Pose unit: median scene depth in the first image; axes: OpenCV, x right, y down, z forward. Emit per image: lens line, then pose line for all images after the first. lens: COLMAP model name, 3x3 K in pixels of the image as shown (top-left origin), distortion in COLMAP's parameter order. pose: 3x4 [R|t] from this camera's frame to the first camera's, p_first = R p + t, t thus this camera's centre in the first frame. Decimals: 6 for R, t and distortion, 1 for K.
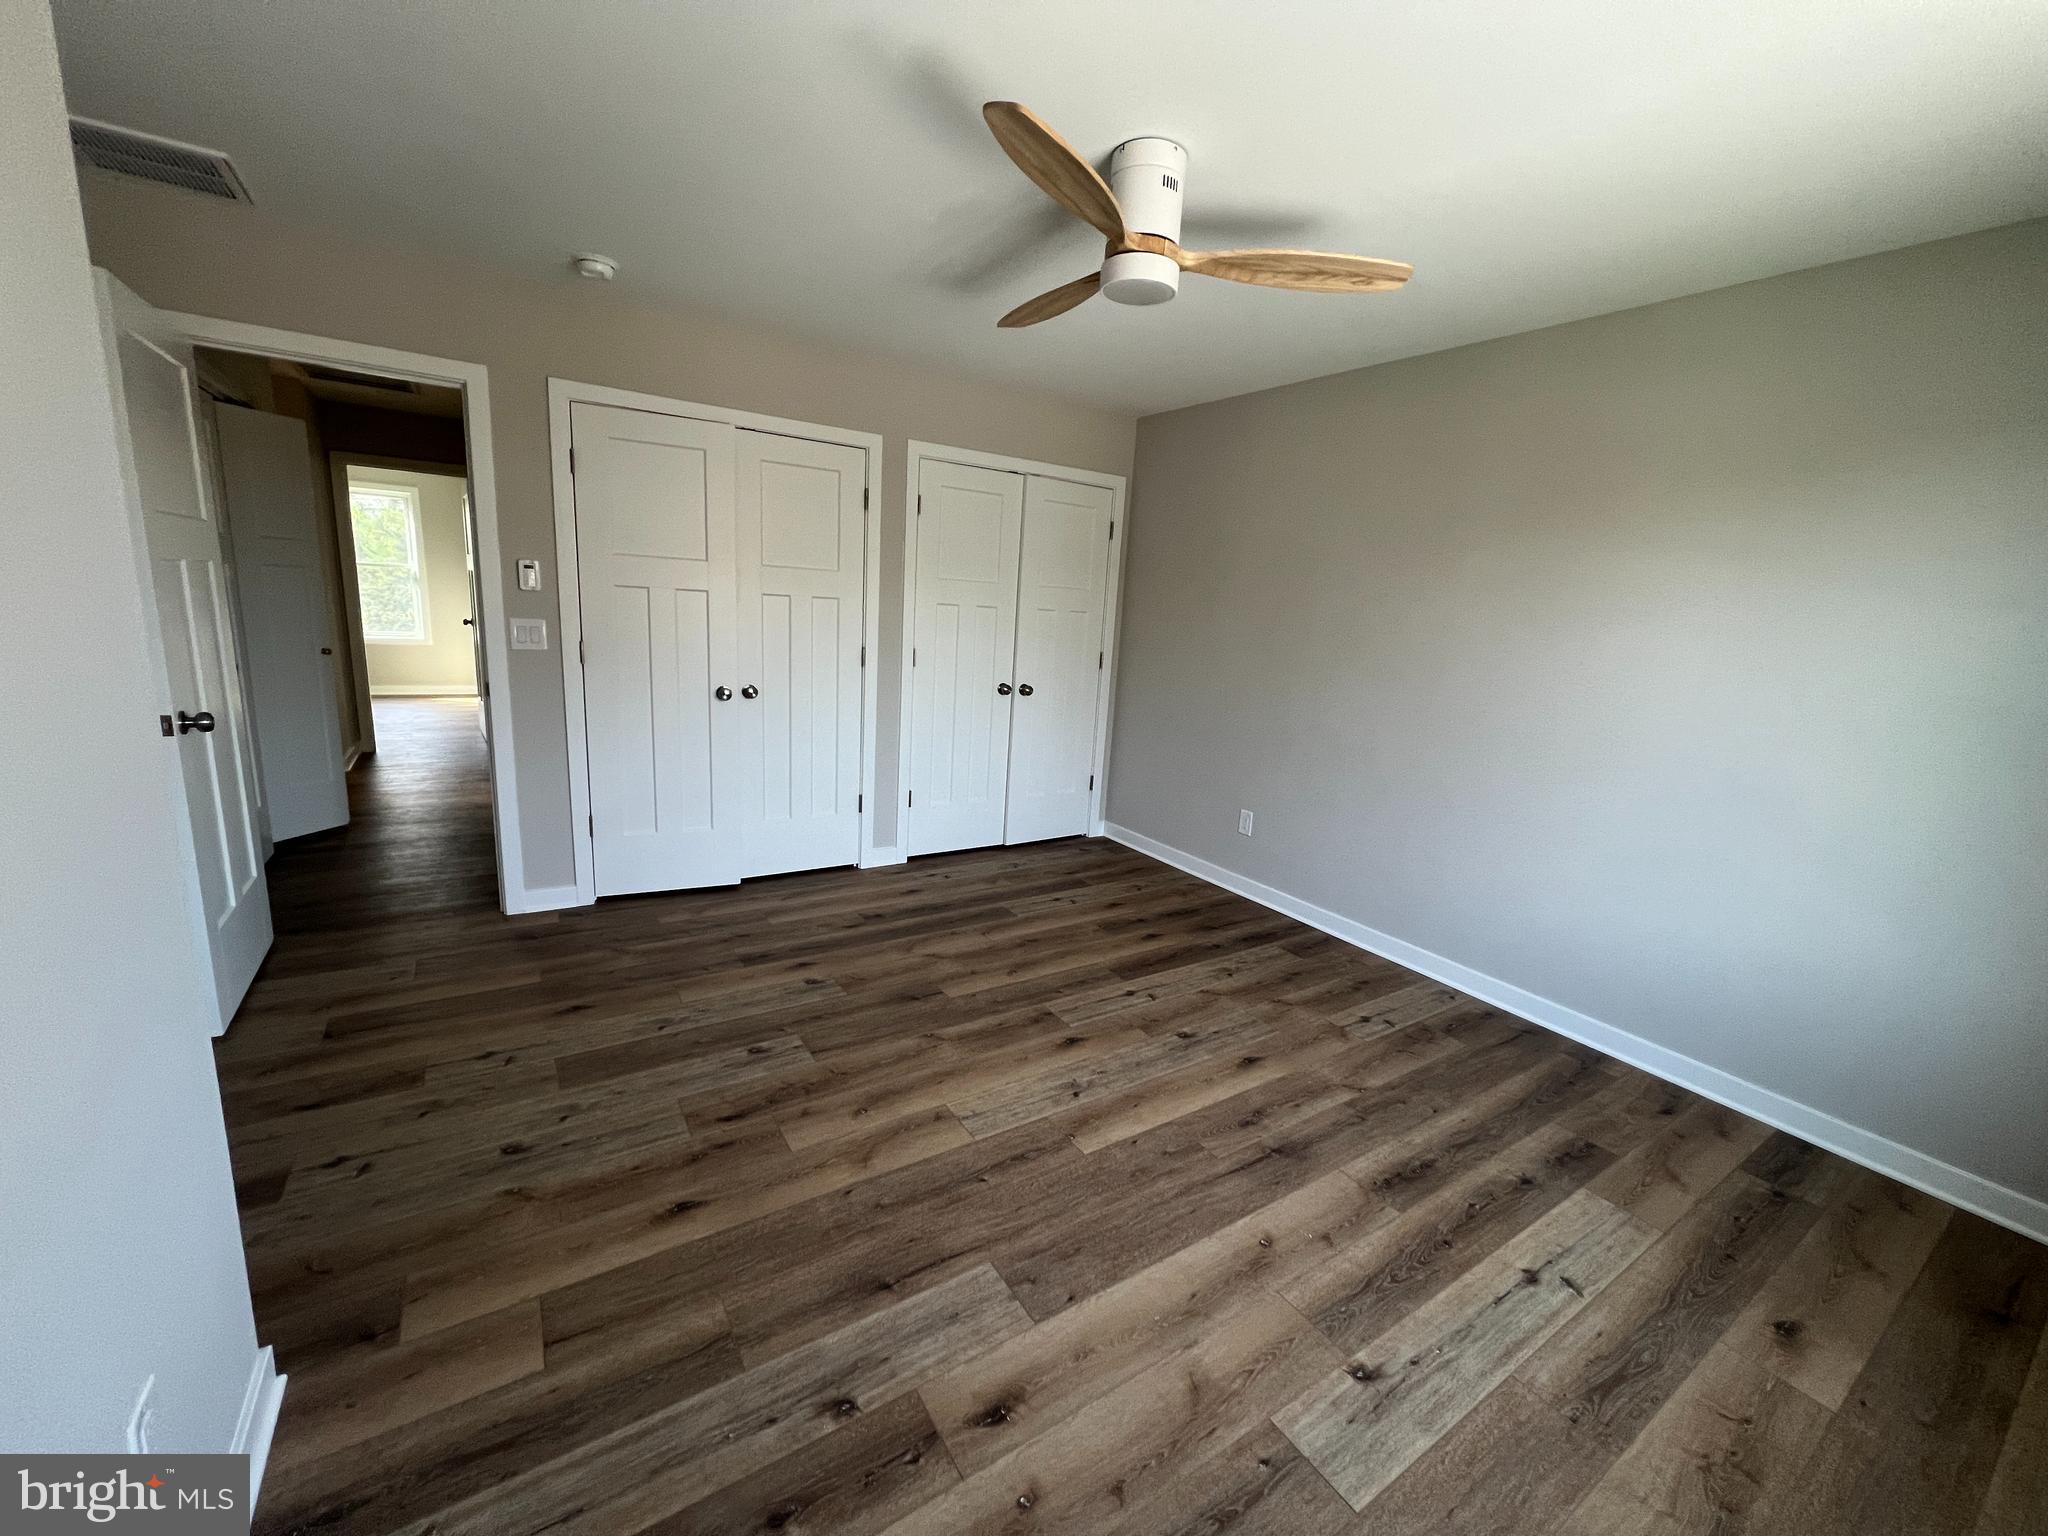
lens RADIAL K [[814.3, 0, 1018.9], [0, 814.3, 767.6], [0, 0, 1]] dist [0.002572, -0.000374]
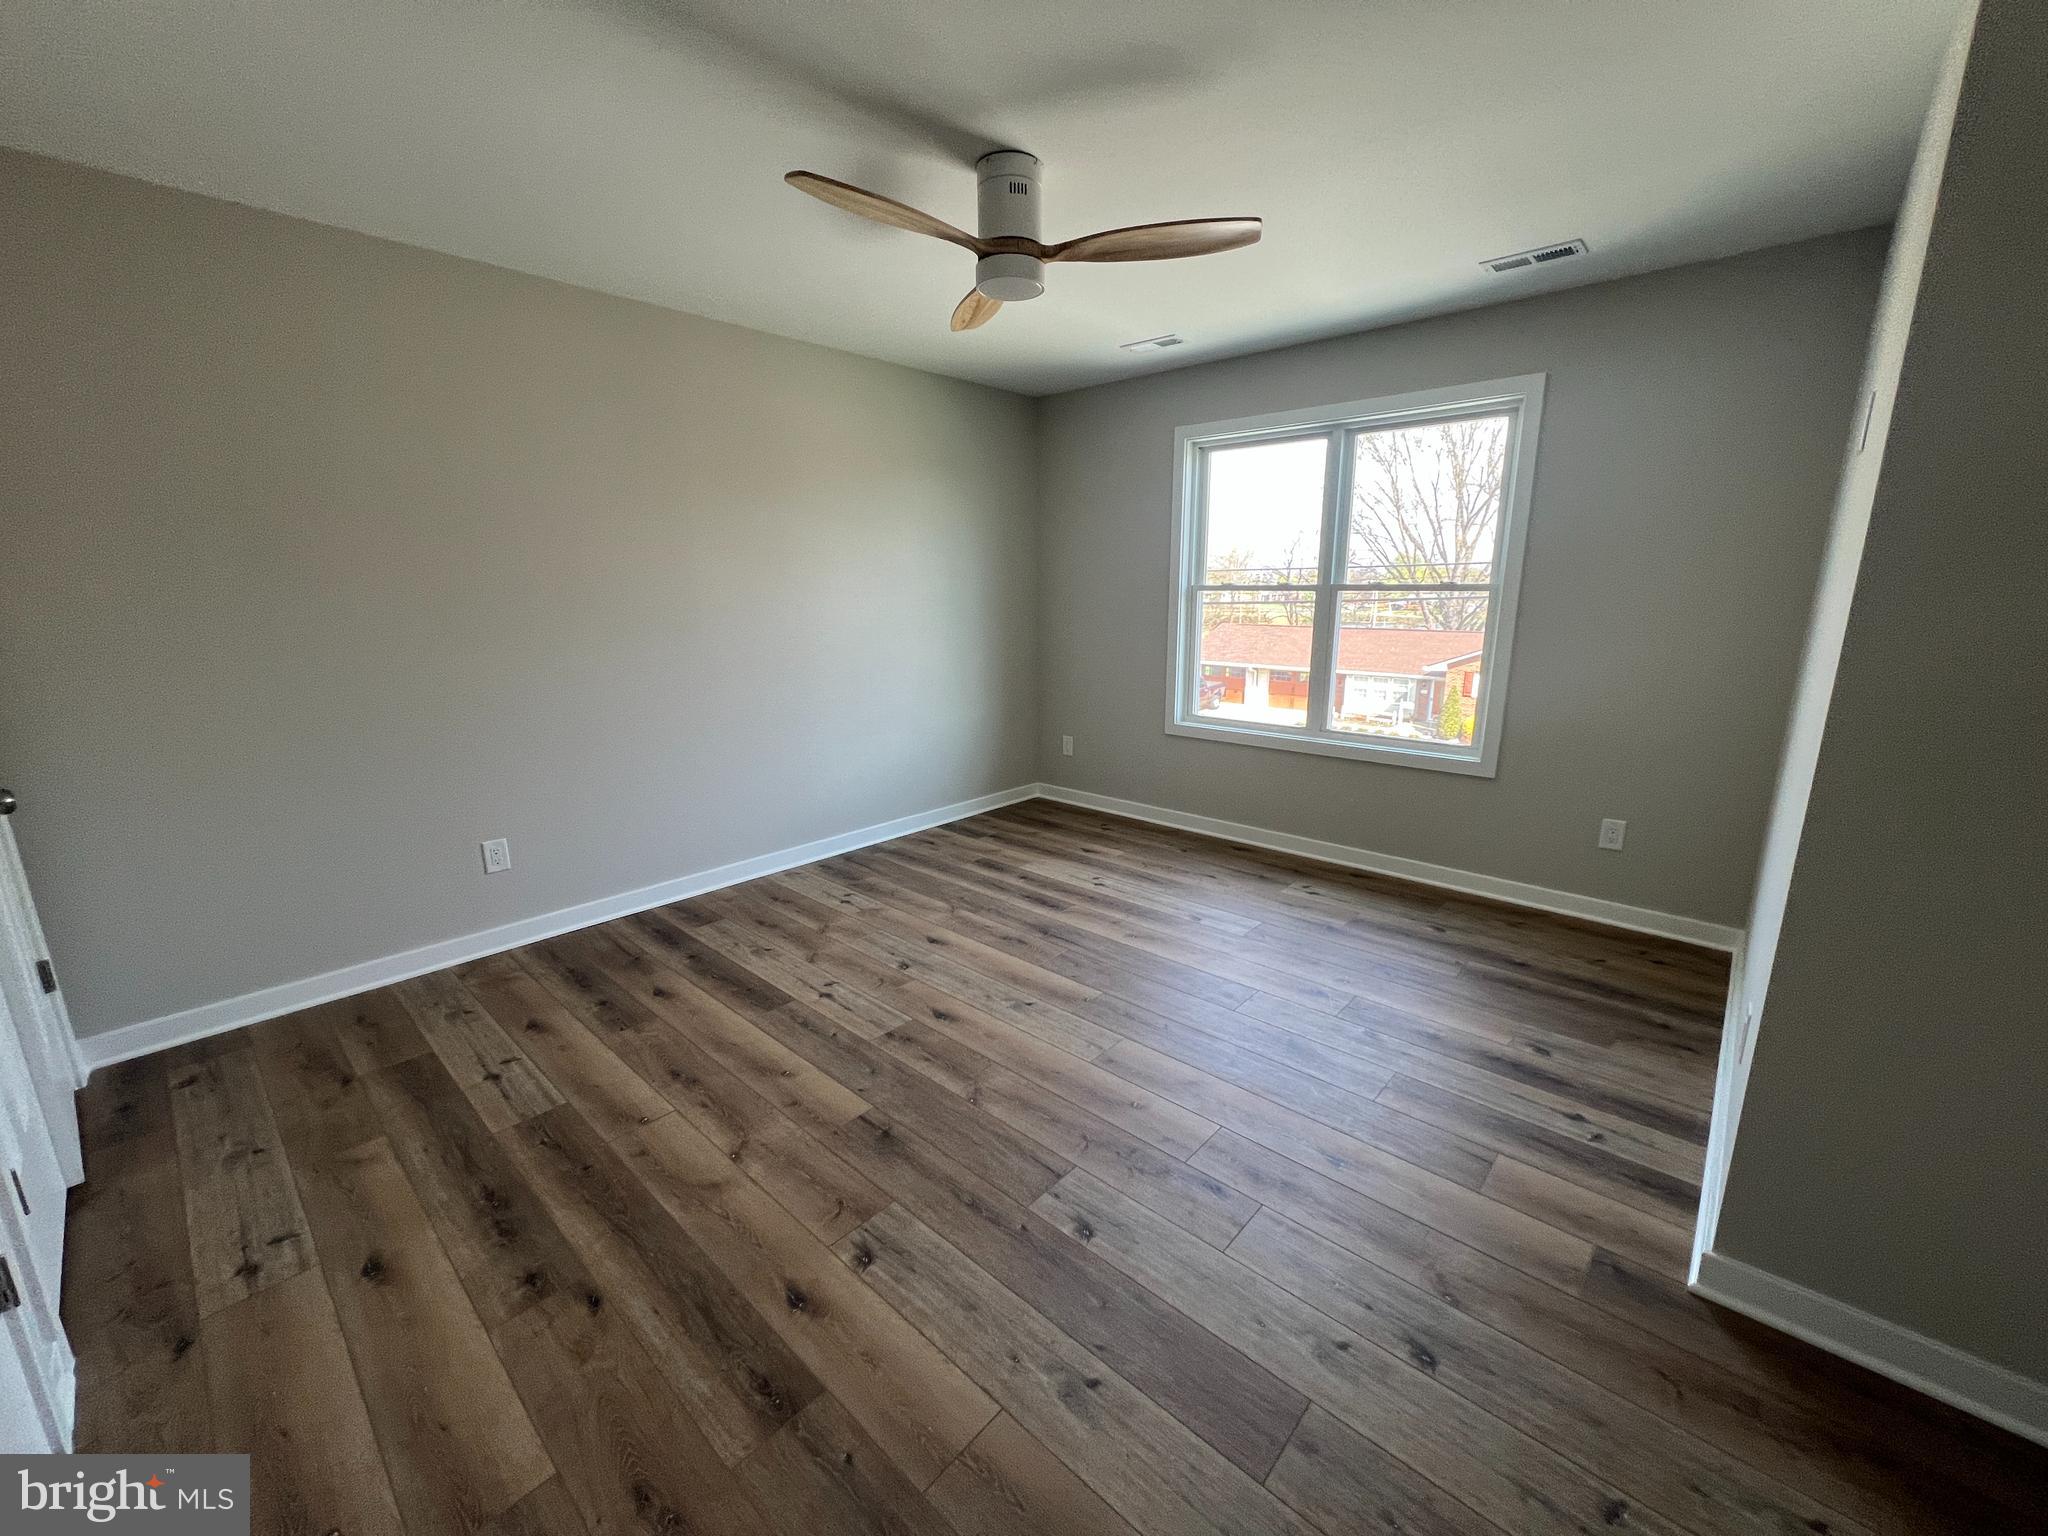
lens RADIAL K [[814.3, 0, 1043.1], [0, 814.3, 773.3], [0, 0, 1]] dist [0.002572, -0.000374]
pose [[-0.271040, -0.276070, 0.922130, -0.729091], [0.182192, 0.925958, 0.330767, -0.219280], [-0.945168, 0.257656, -0.200674, 0.920386]]
